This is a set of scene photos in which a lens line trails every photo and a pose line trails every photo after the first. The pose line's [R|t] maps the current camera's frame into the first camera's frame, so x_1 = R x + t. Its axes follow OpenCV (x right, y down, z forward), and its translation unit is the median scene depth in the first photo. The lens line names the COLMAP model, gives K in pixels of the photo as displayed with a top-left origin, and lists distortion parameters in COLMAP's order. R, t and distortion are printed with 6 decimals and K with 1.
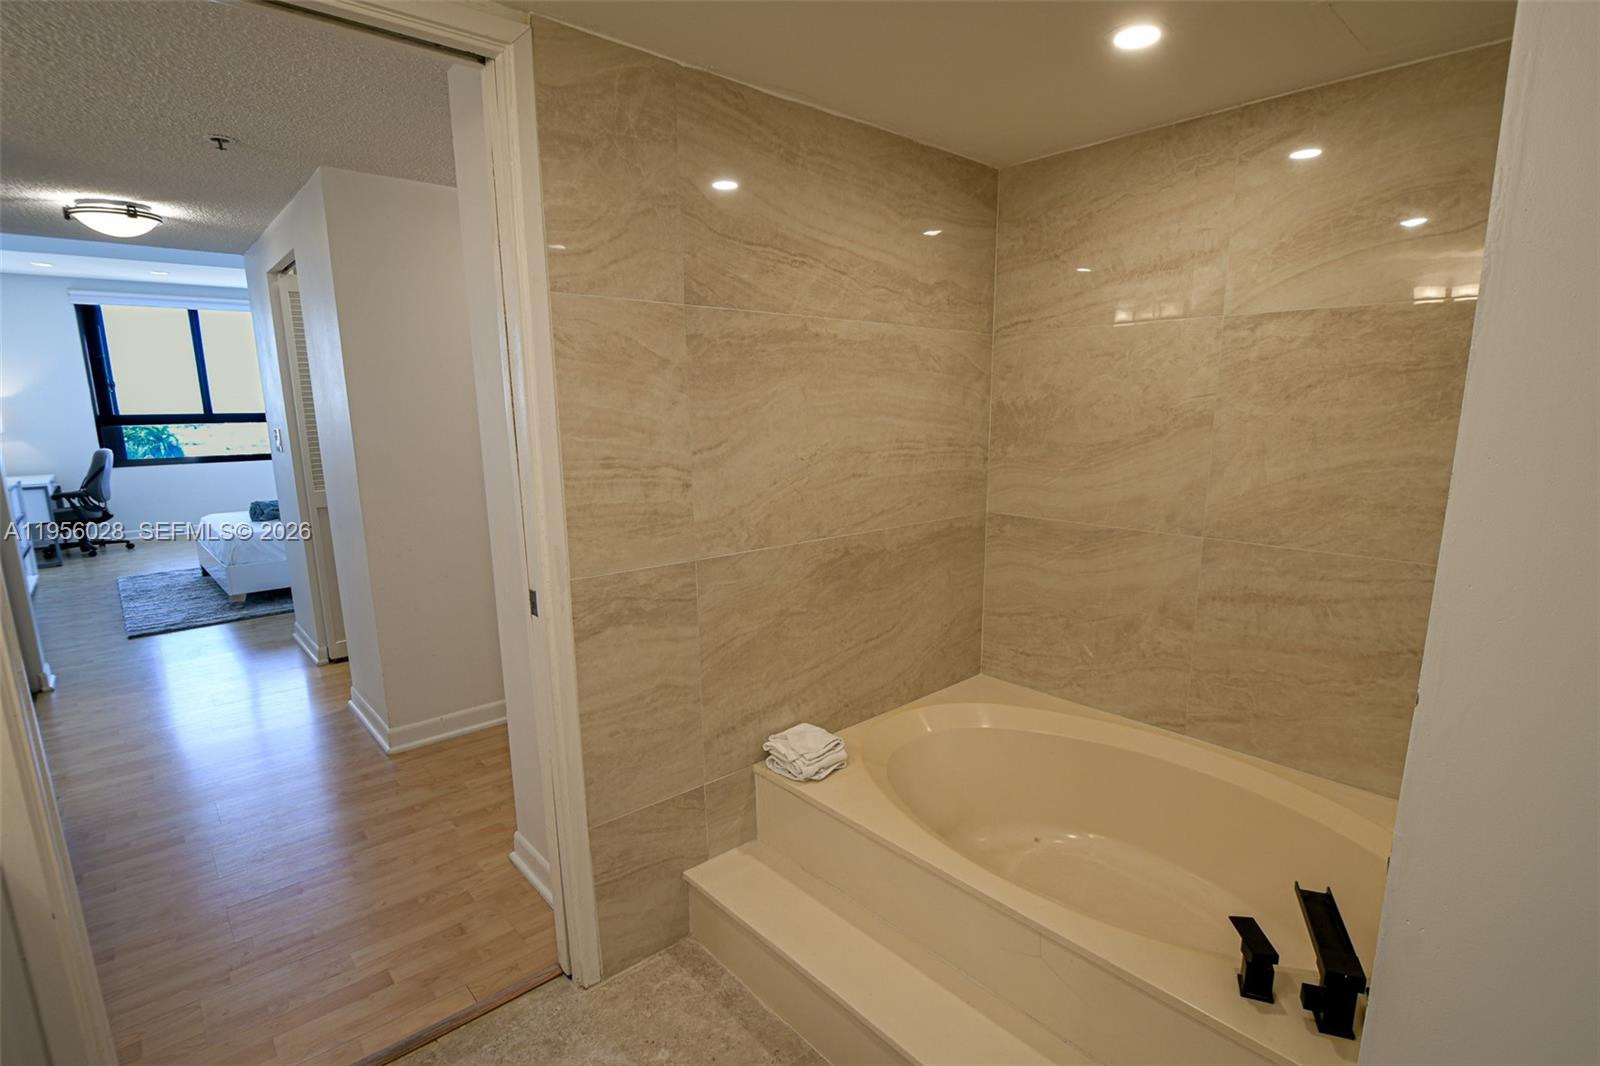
lens RADIAL K [[758.3, 0, 832.7], [0, 758.3, 553.5], [0, 0, 1]] dist [0.017903, -0.018147]
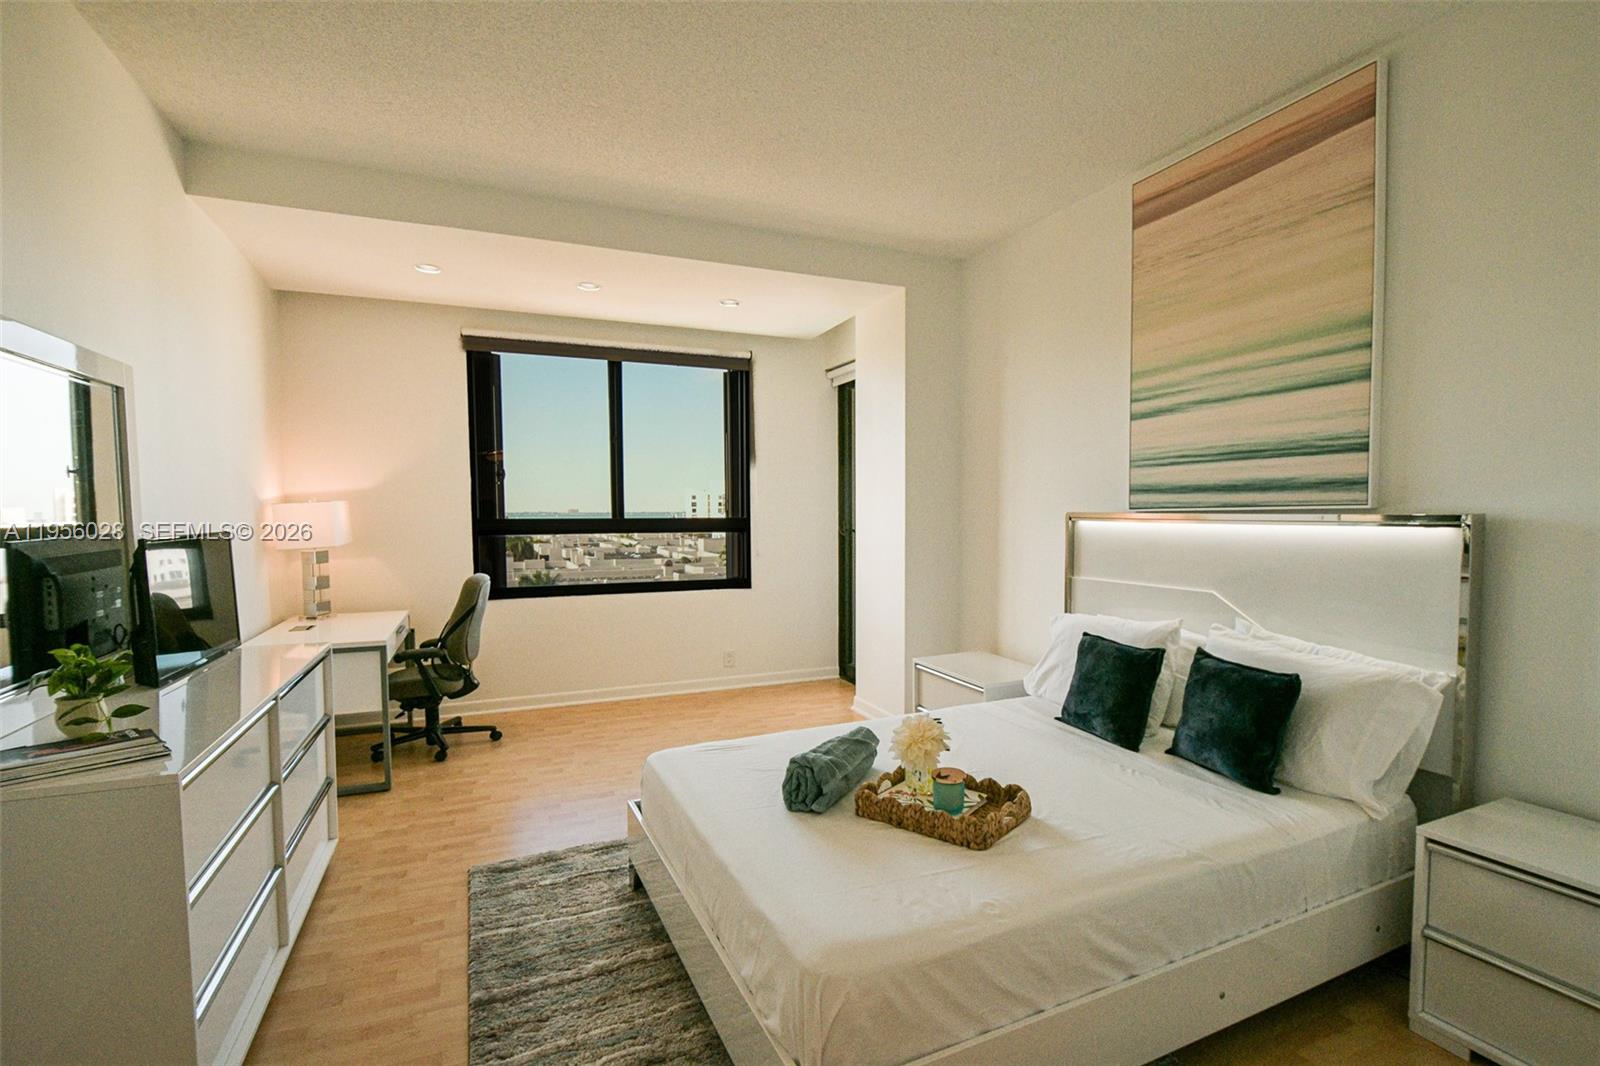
lens RADIAL K [[758.3, 0, 832.7], [0, 758.3, 553.5], [0, 0, 1]] dist [0.017903, -0.018147]
pose [[0.946826, 0.016248, -0.321335, -0.567554], [-0.059765, 0.990225, -0.126030, -0.106942], [0.316146, 0.138533, 0.938542, 0.589133]]
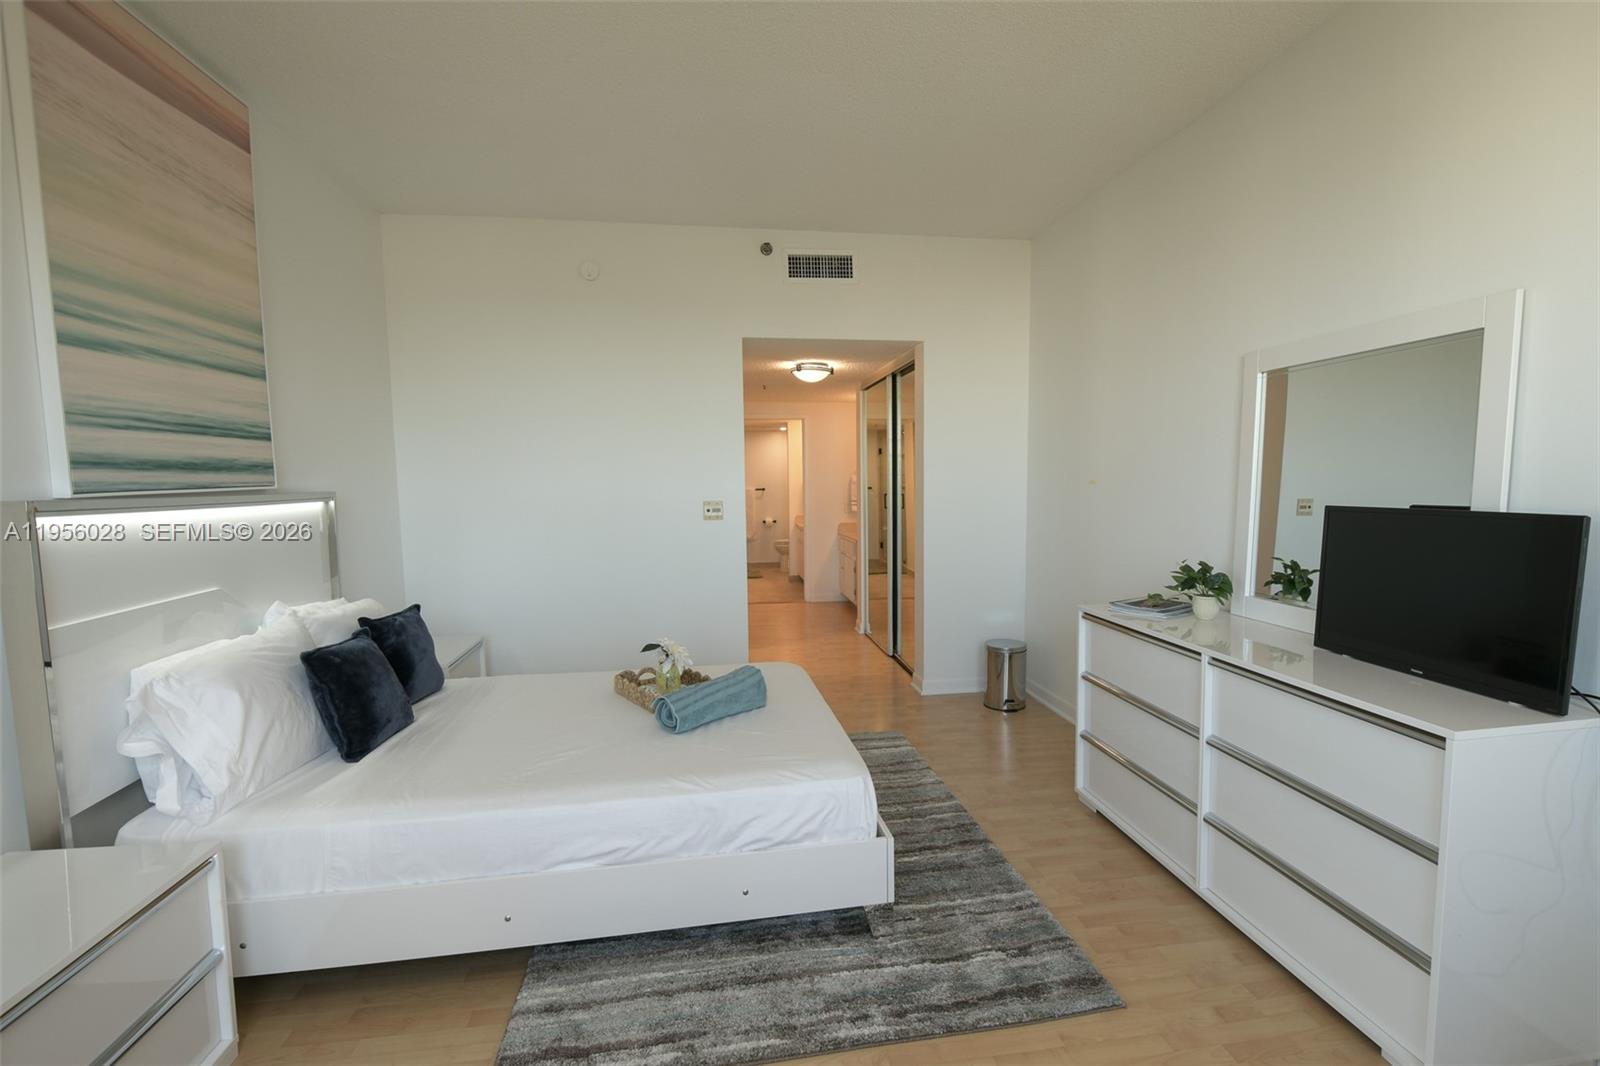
lens RADIAL K [[758.3, 0, 832.7], [0, 758.3, 553.5], [0, 0, 1]] dist [0.017903, -0.018147]
pose [[-0.830945, -0.046640, 0.554397, -0.983919], [0.117009, 0.959542, 0.256100, -0.238287], [-0.543912, 0.277675, -0.791869, 1.240490]]
